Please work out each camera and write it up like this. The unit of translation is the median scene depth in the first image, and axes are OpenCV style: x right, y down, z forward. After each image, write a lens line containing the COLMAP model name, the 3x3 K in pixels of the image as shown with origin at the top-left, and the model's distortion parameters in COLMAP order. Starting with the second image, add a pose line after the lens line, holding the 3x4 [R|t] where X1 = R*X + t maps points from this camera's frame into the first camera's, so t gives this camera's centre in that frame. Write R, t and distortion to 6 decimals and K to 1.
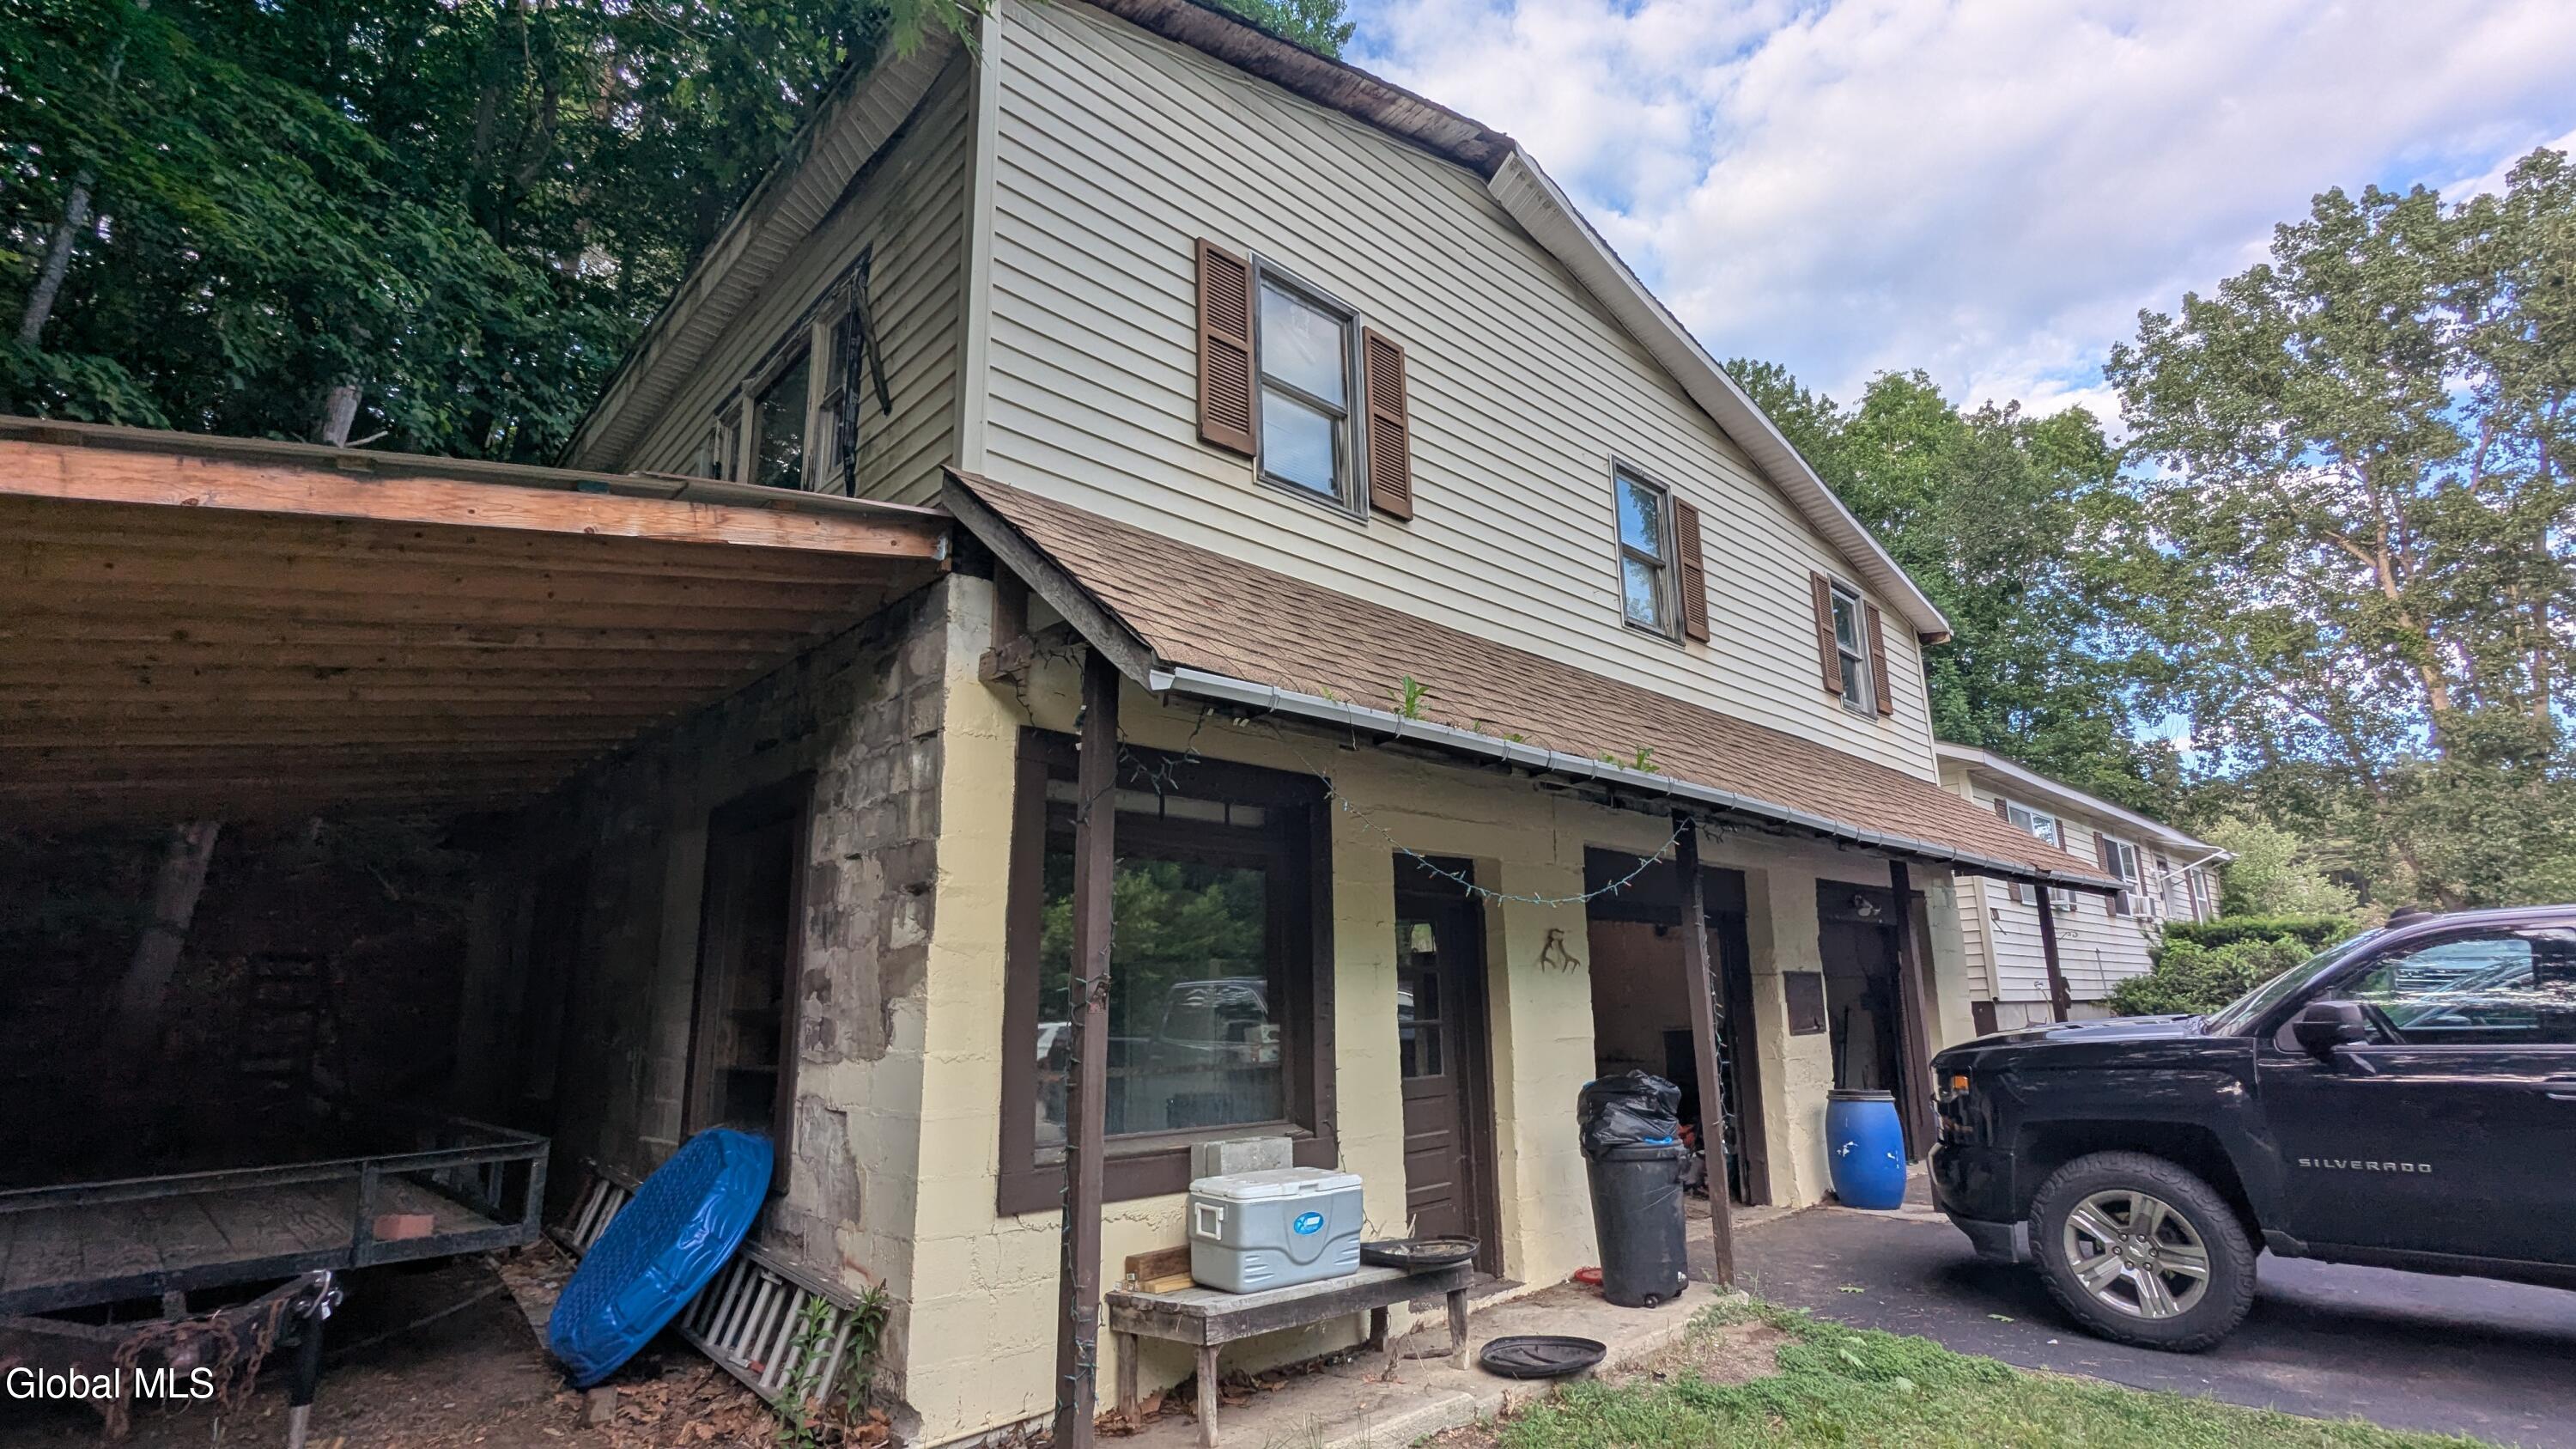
lens RADIAL K [[1218.3, 0, 1286.9], [0, 1218.3, 728.1], [0, 0, 1]] dist [0.001678, 0.001323]
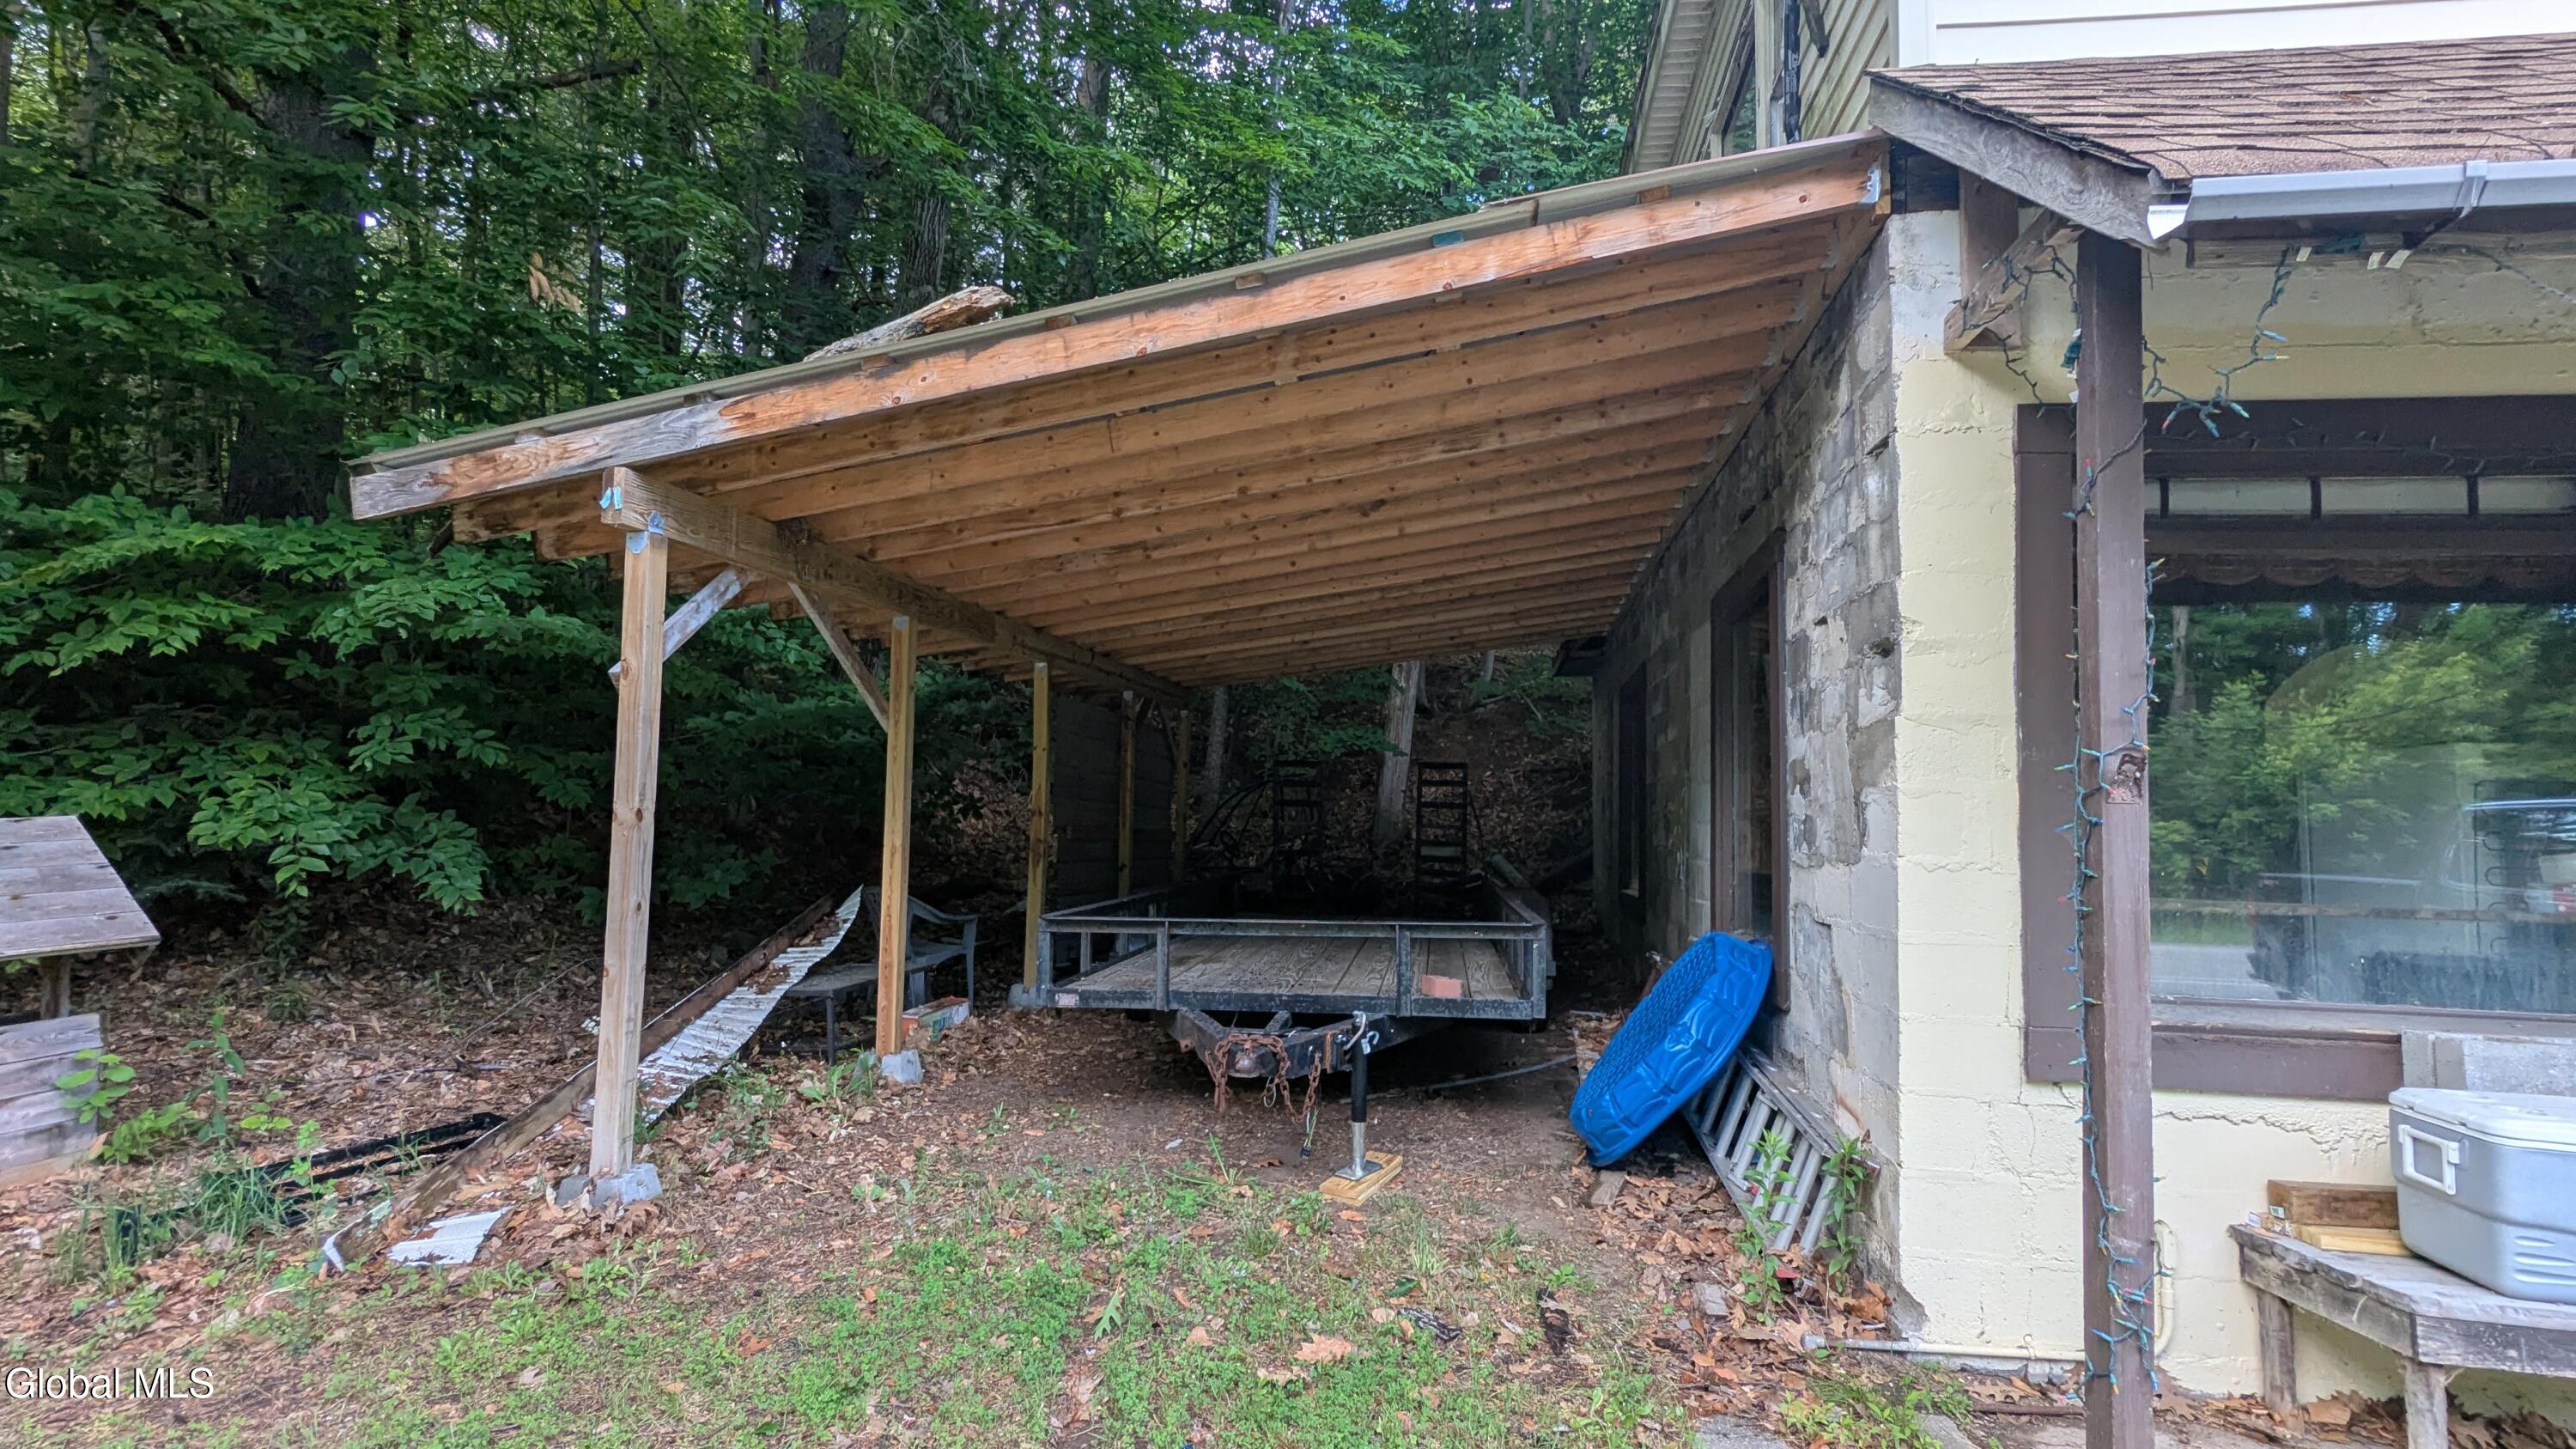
lens RADIAL K [[1218.3, 0, 1288.9], [0, 1218.3, 727.4], [0, 0, 1]] dist [0.001678, 0.001323]
pose [[0.630491, -0.032877, -0.775500, 0.053439], [0.140478, 0.987437, 0.072348, 0.073175], [0.763378, -0.154555, 0.627189, 0.227959]]
